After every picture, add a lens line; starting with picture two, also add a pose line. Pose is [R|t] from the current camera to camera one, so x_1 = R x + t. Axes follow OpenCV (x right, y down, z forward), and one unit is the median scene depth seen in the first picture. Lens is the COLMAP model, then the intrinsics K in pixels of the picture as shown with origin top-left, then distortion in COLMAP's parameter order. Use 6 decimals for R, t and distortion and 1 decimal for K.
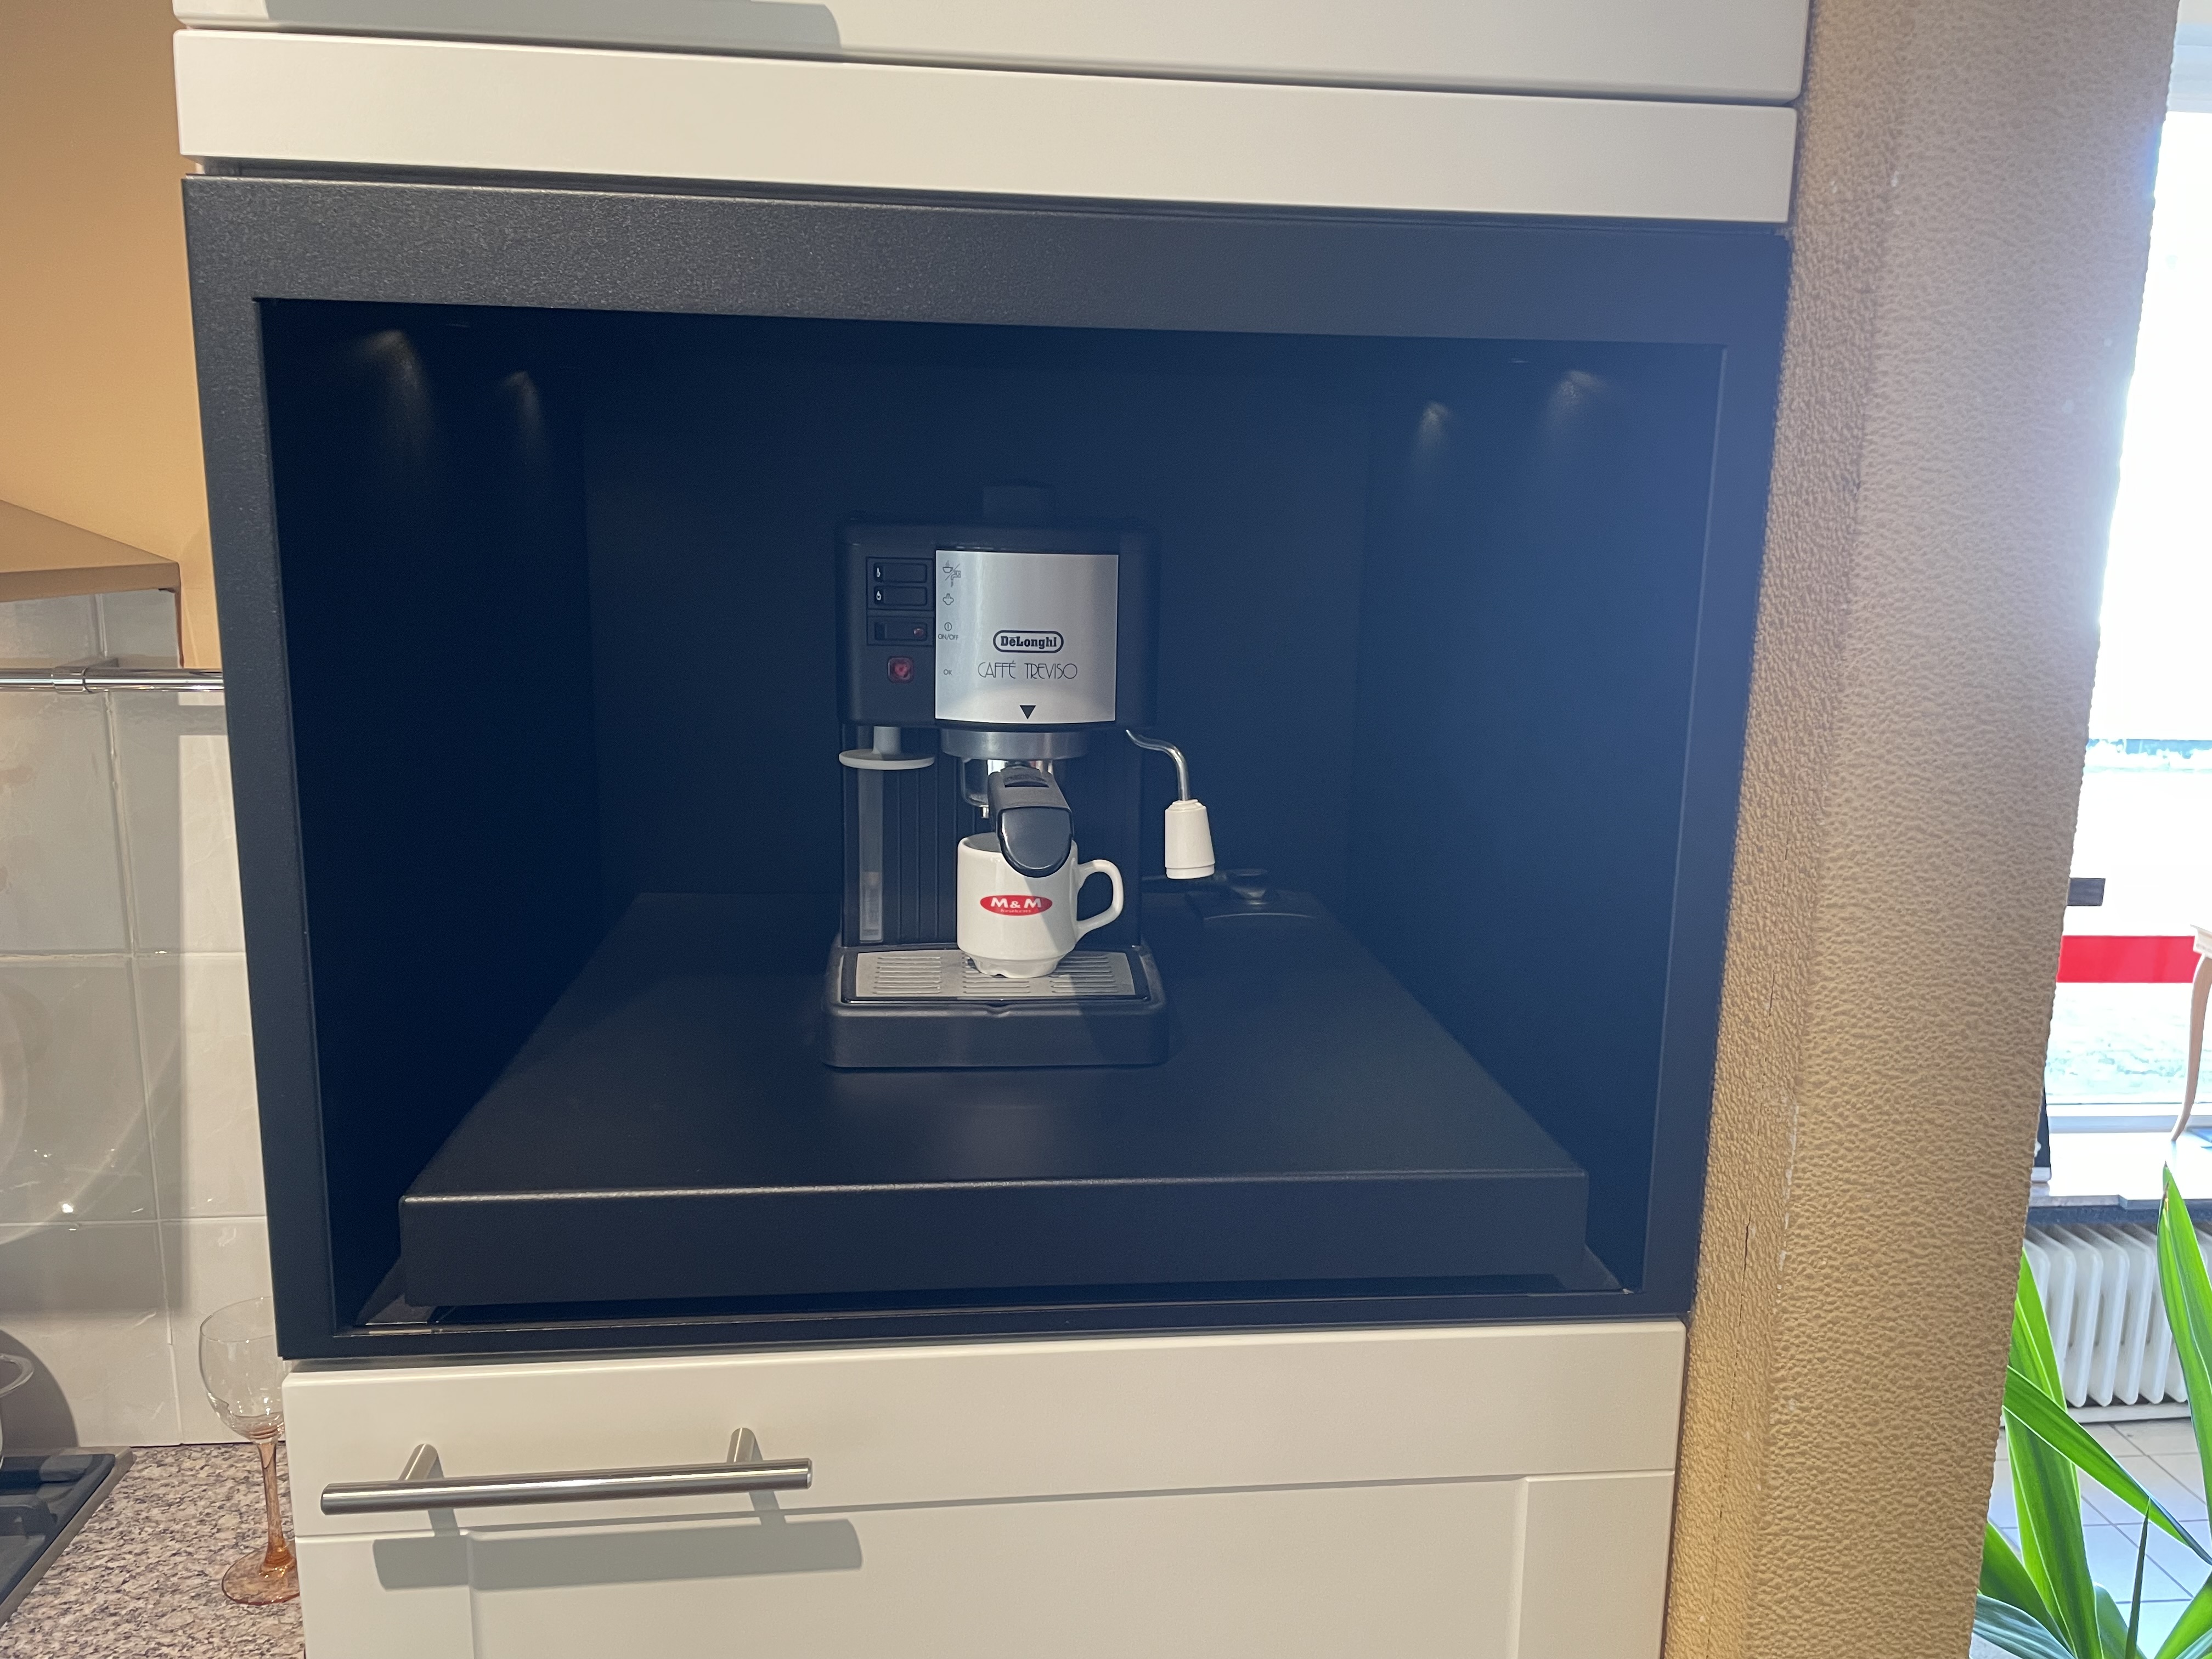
lens RADIAL K [[1679.4, 0, 1111.4], [0, 1679.4, 842.0], [0, 0, 1]] dist [0.093905, -0.125120]
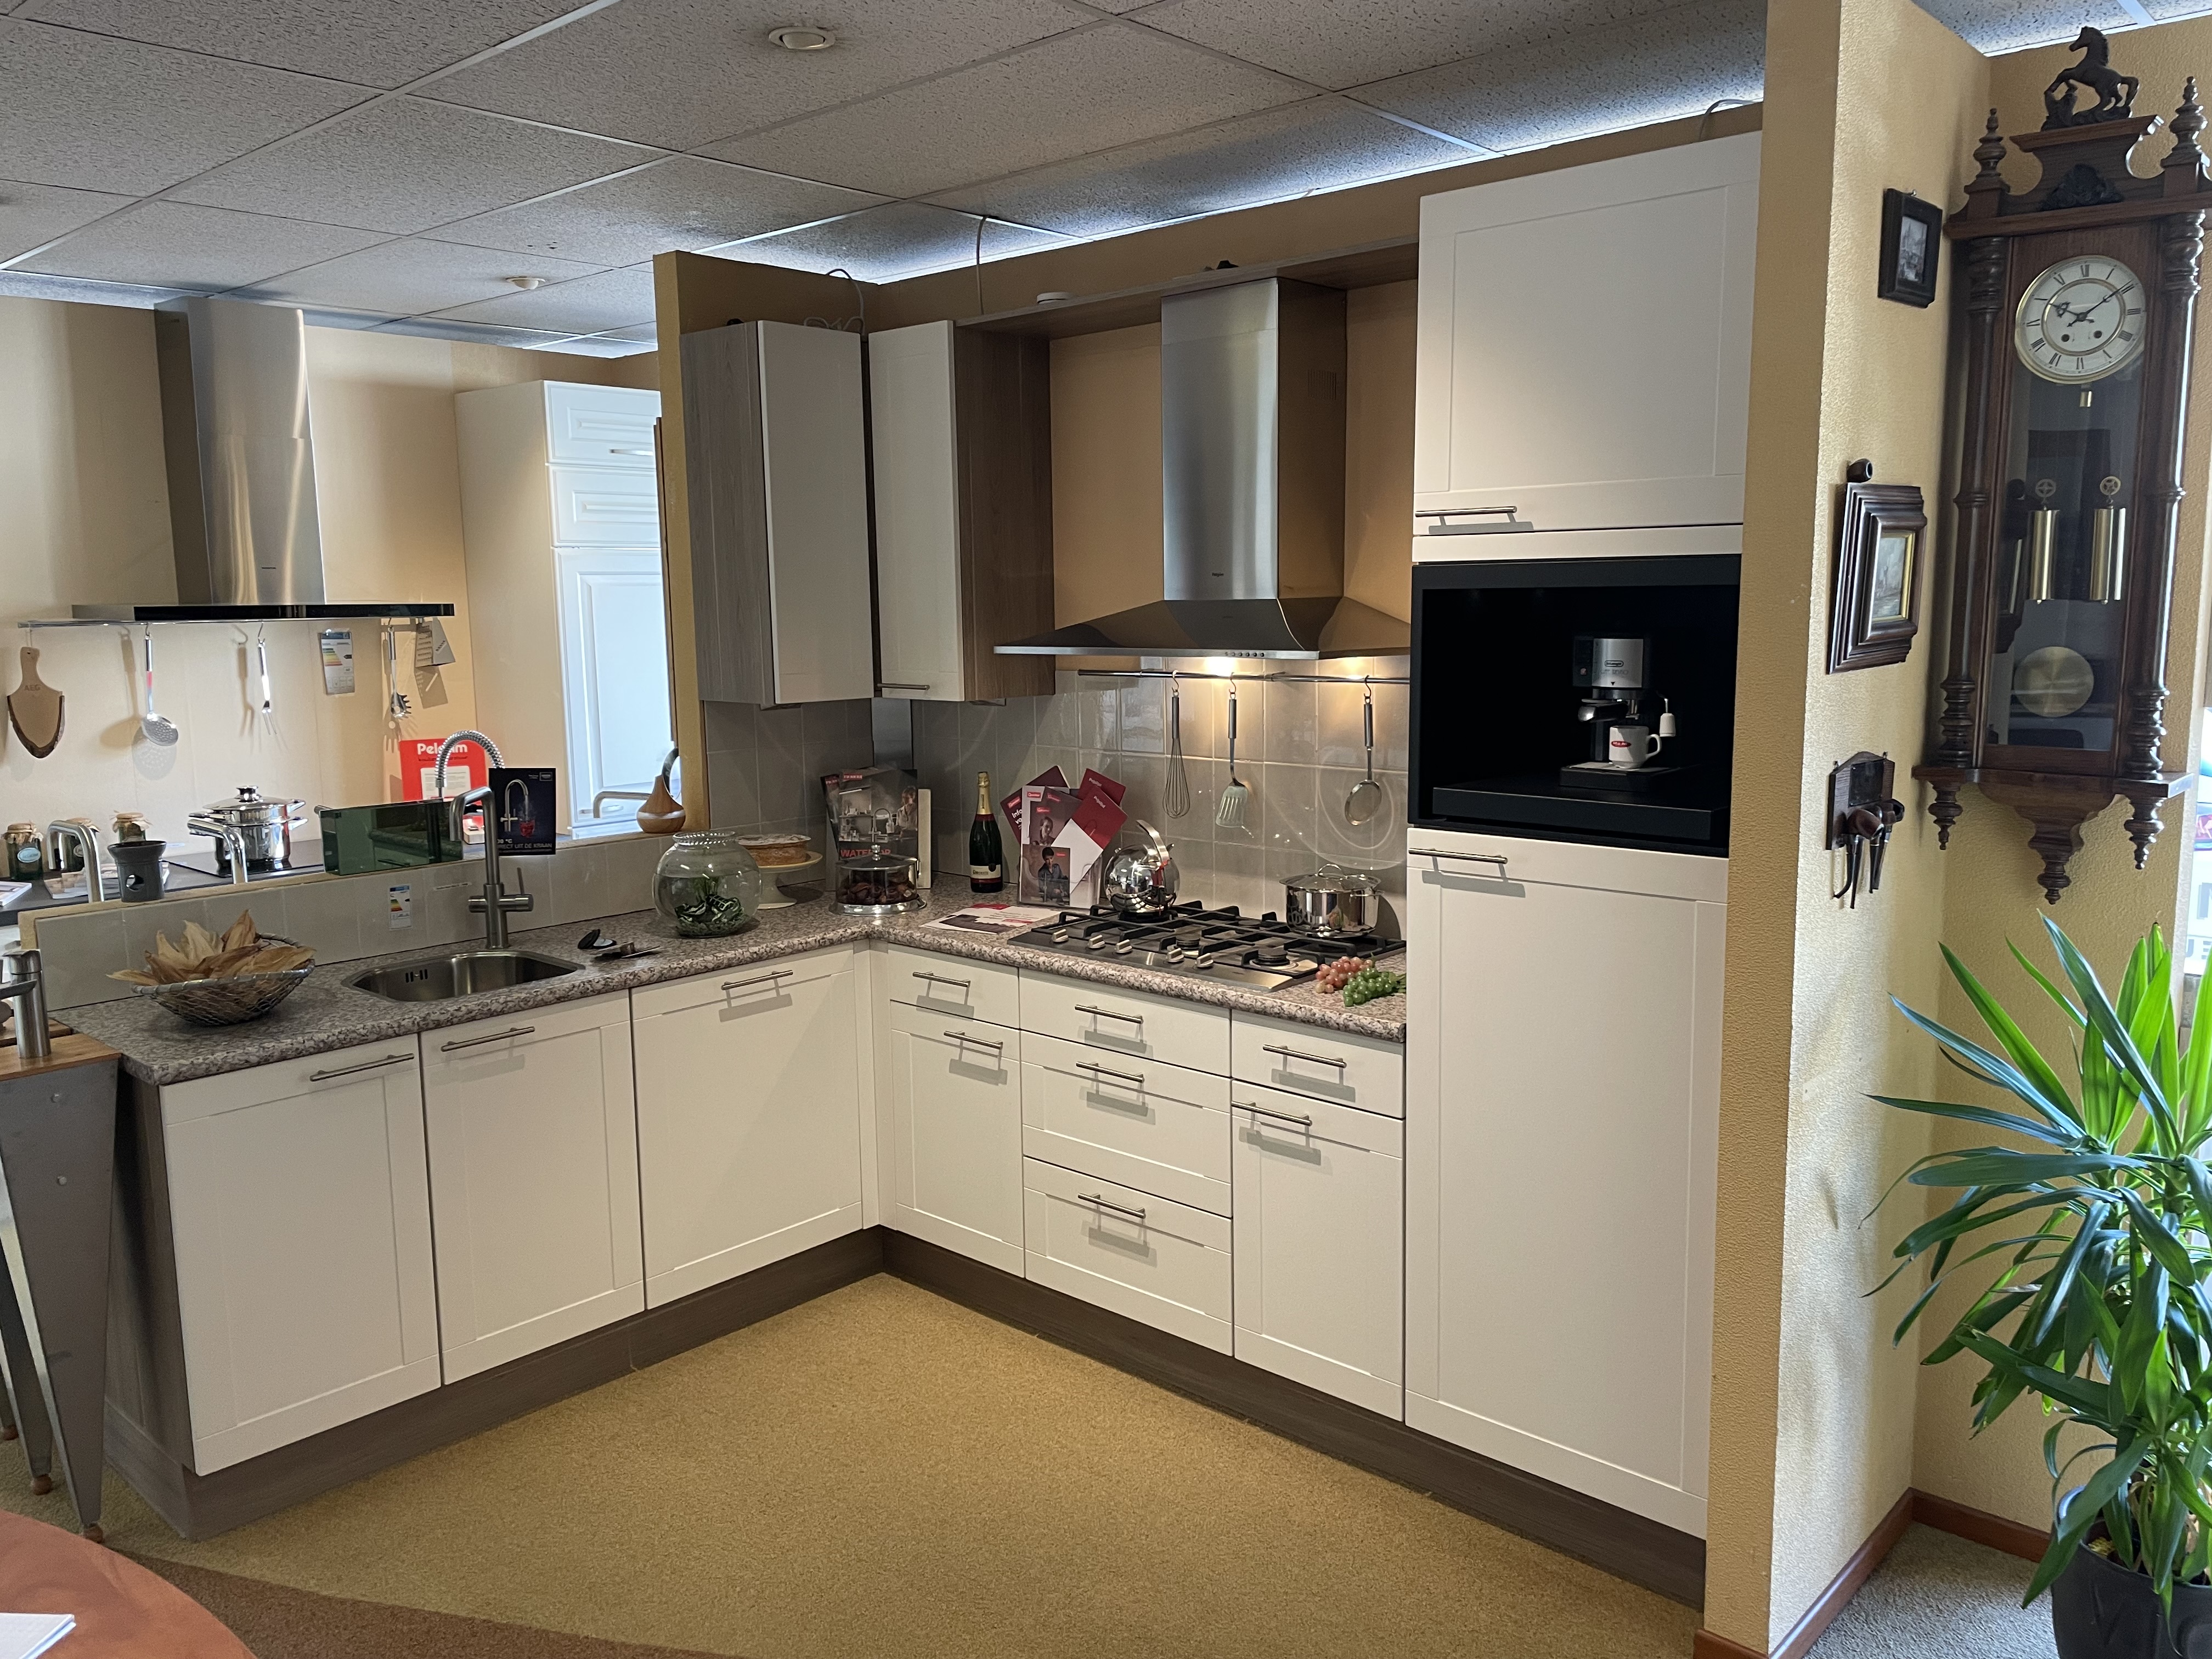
lens RADIAL K [[1687.5, 0, 1112.0], [0, 1687.5, 819.9], [0, 0, 1]] dist [0.094075, -0.125769]
pose [[0.657092, 0.074841, -0.750086, 1.939948], [-0.121412, 0.992575, -0.007324, 0.356277], [0.743968, 0.095882, 0.661300, -2.087158]]
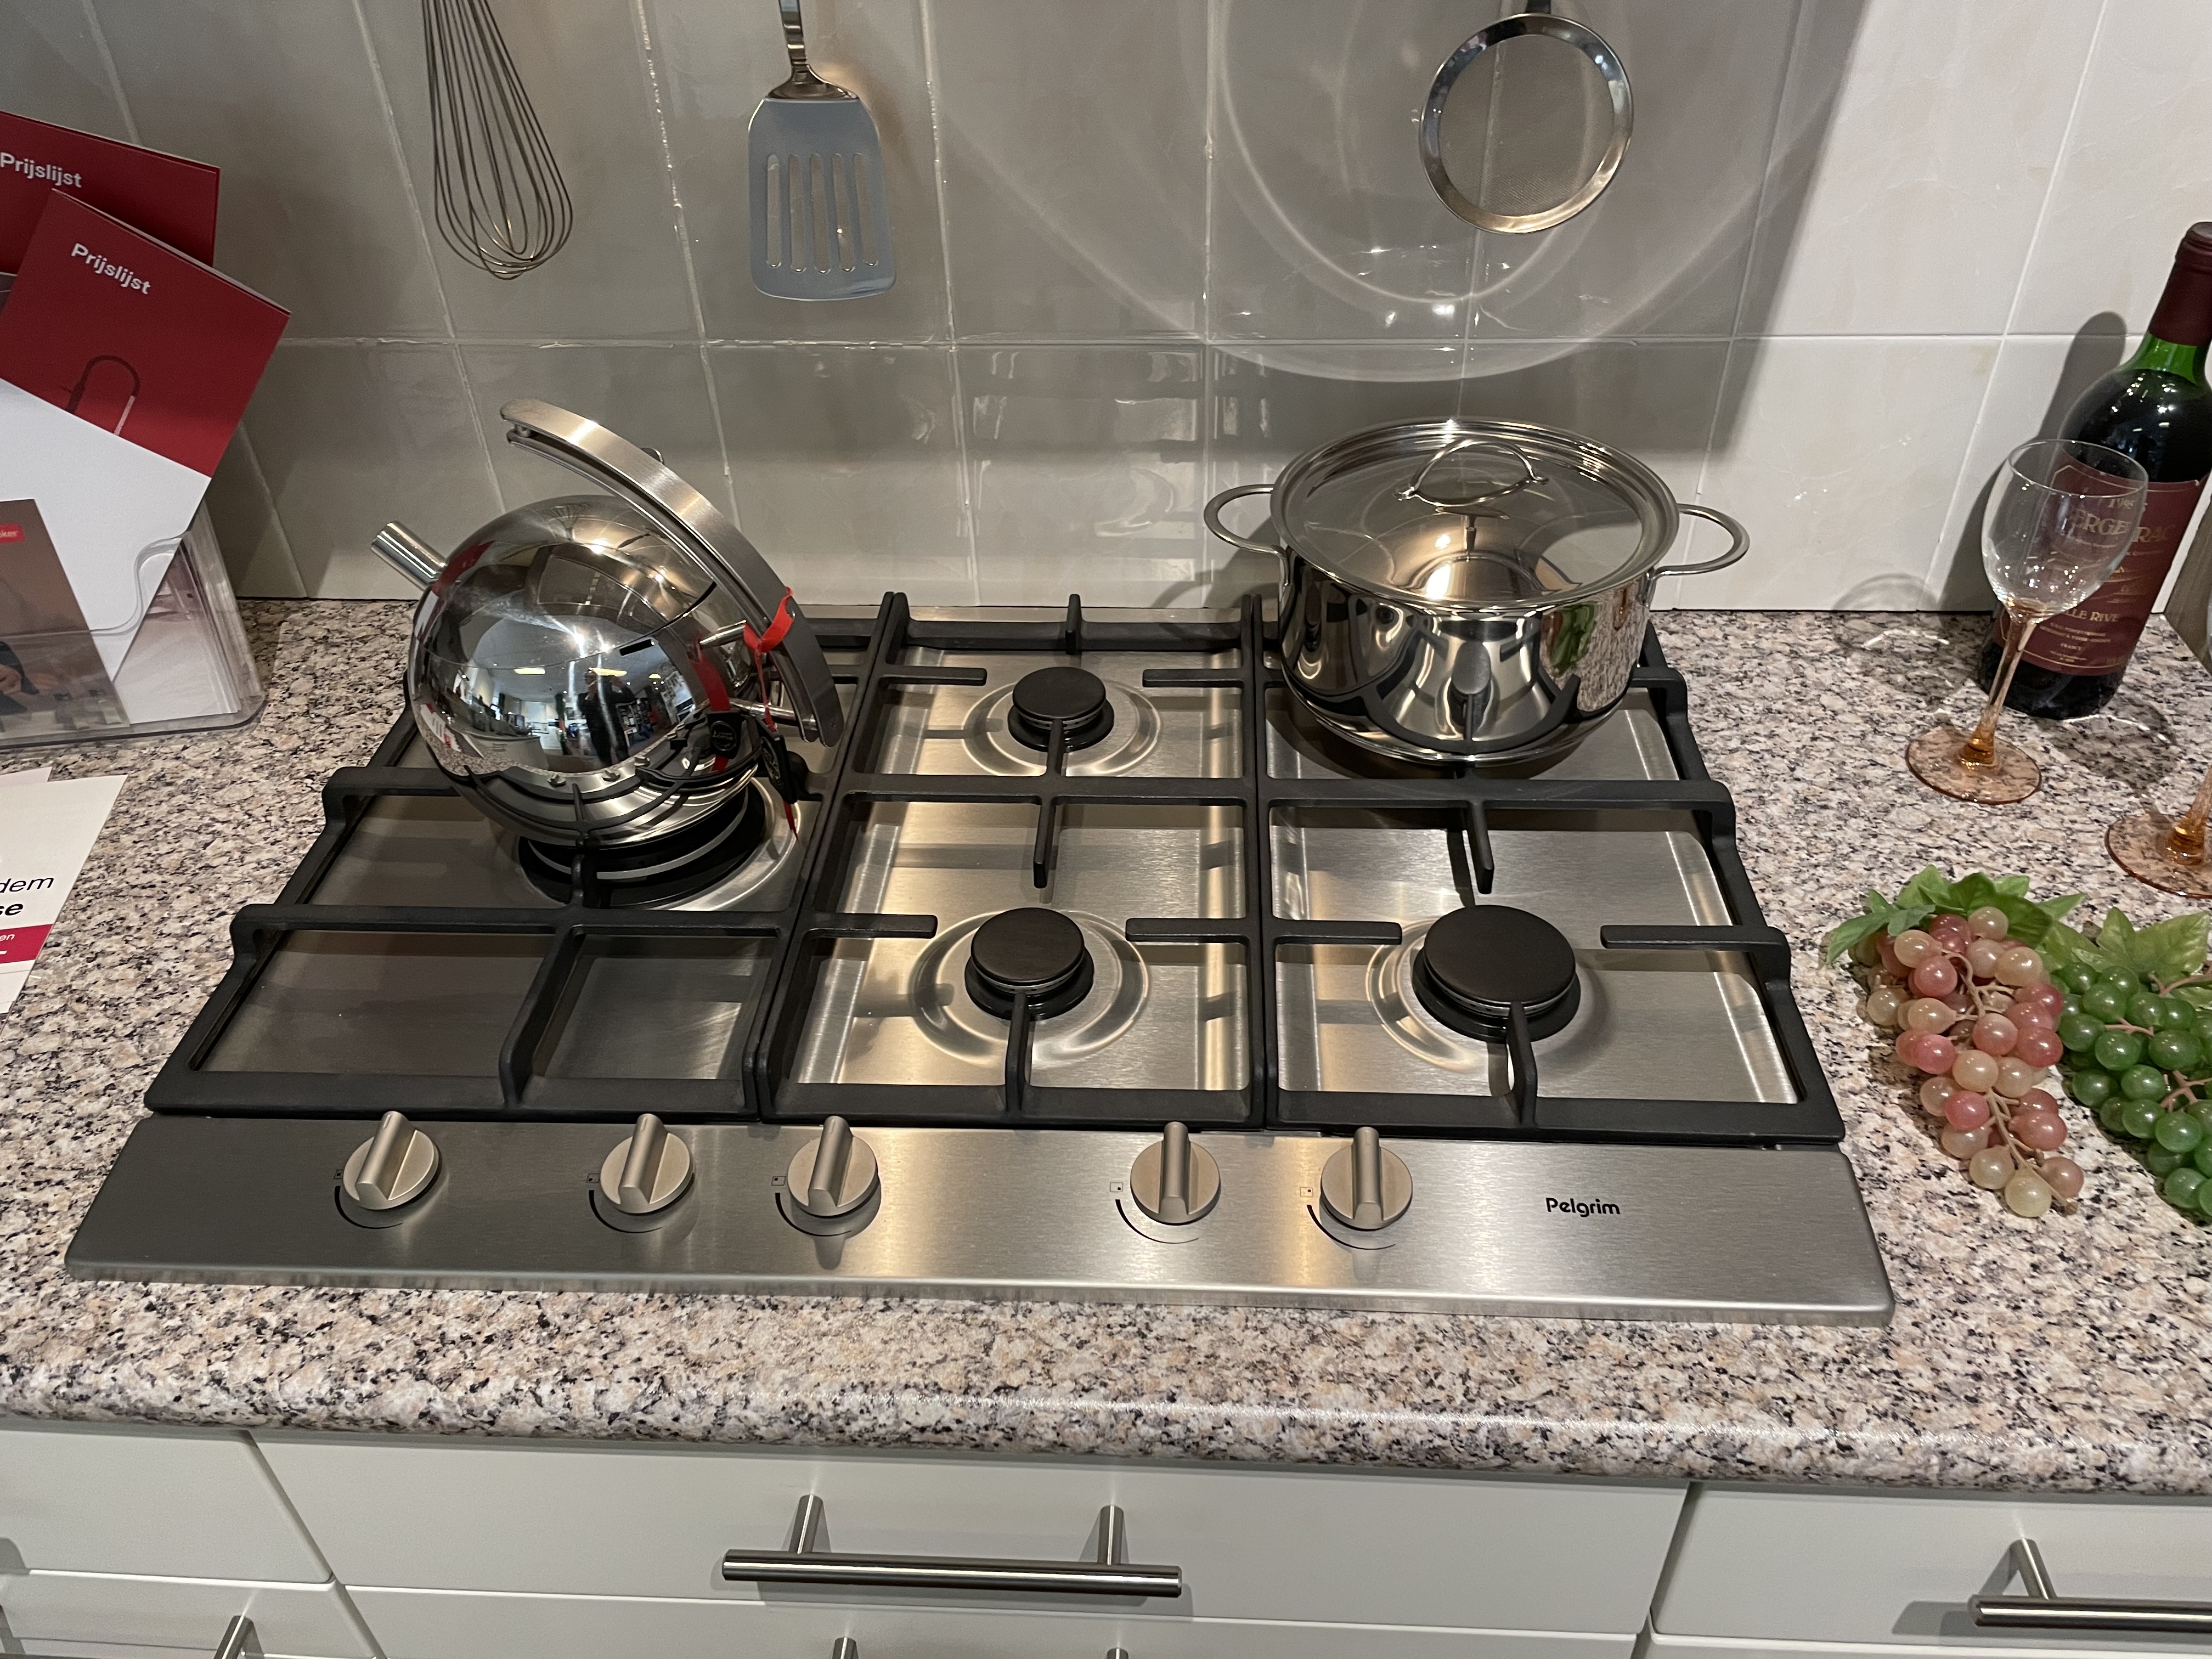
lens RADIAL K [[1687.5, 0, 1112.0], [0, 1687.5, 819.9], [0, 0, 1]] dist [0.094075, -0.125769]
pose [[0.987417, 0.063976, -0.144619, -1.100067], [0.007897, 0.893423, 0.449148, 0.099476], [0.157941, -0.444638, 0.881676, 0.236579]]
